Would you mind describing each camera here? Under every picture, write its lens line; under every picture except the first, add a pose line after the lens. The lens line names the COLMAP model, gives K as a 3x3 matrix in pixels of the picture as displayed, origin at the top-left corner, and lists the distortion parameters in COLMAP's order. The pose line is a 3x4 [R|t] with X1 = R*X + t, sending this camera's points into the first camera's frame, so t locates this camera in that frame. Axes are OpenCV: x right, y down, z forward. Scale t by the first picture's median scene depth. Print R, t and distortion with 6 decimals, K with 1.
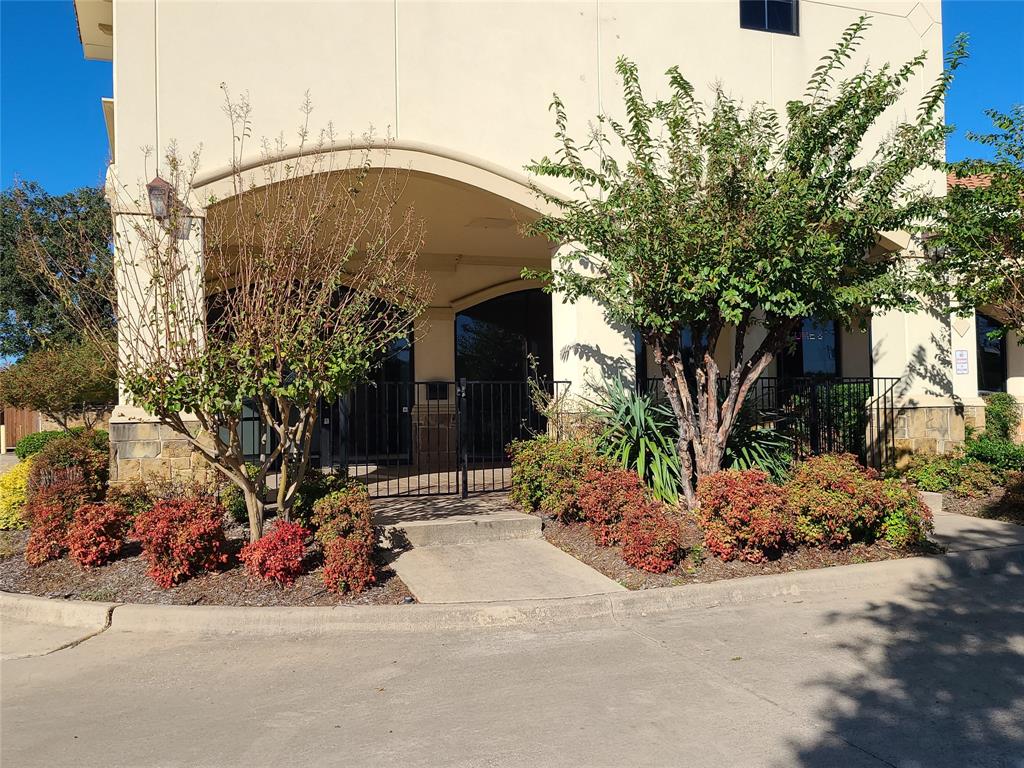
lens RADIAL K [[889.0, 0, 512.0], [0, 889.0, 384.0], [0, 0, 1]] dist [0.013668, 0.002766]
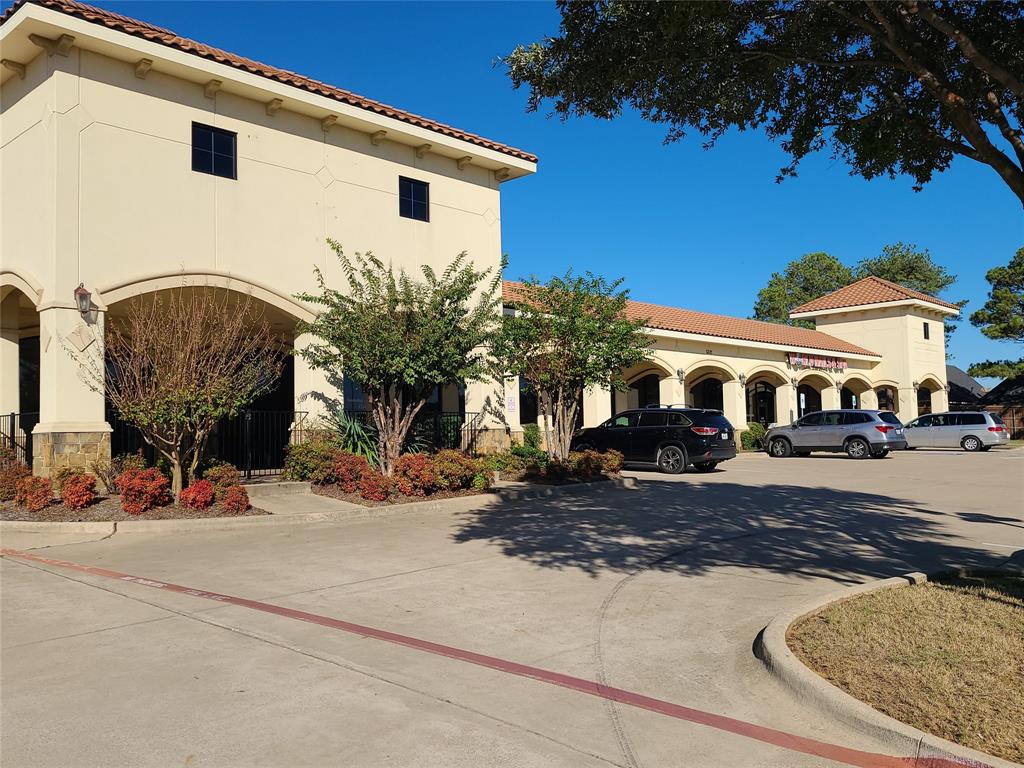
lens RADIAL K [[968.9, 0, 512.0], [0, 968.9, 384.0], [0, 0, 1]] dist [-0.091247, -0.001530]
pose [[0.897072, 0.025081, 0.441173, -0.499456], [-0.005703, 0.998962, -0.045196, 0.029864], [-0.441849, 0.038028, 0.896283, -1.060595]]
